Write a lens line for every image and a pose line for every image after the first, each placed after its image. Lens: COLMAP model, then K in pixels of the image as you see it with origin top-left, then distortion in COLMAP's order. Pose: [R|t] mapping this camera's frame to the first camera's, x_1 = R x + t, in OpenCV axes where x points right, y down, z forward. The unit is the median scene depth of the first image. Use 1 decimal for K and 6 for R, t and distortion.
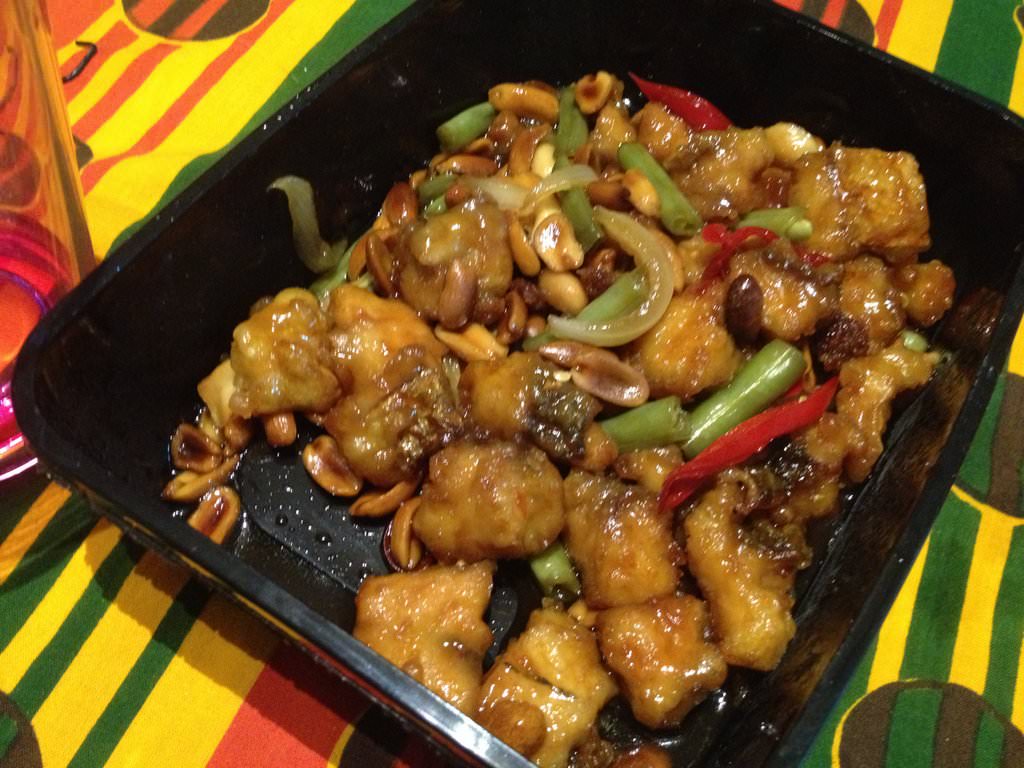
lens RADIAL K [[973.4, 0, 519.3], [0, 973.4, 389.0], [0, 0, 1]] dist [0.190698, -0.585008]
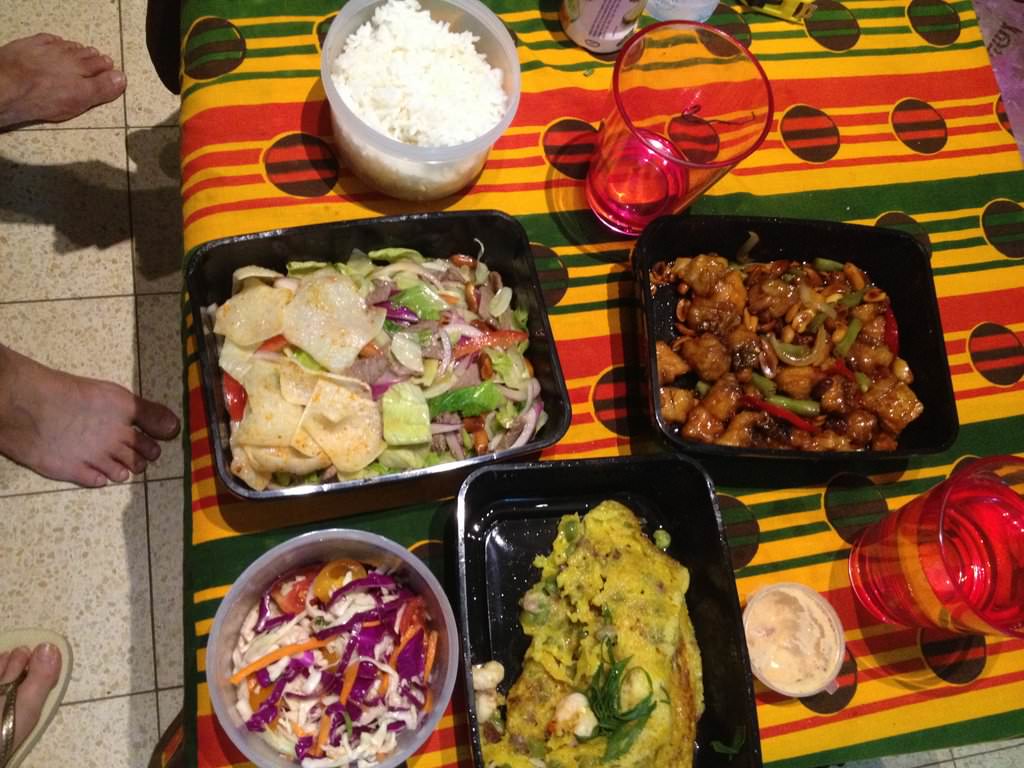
lens RADIAL K [[973.4, 0, 519.3], [0, 973.4, 389.0], [0, 0, 1]] dist [0.190698, -0.585008]
pose [[0.575980, 0.784264, -0.230599, 0.381075], [-0.756089, 0.618340, 0.214442, -0.030291], [0.310768, 0.050839, 0.949125, -1.888290]]
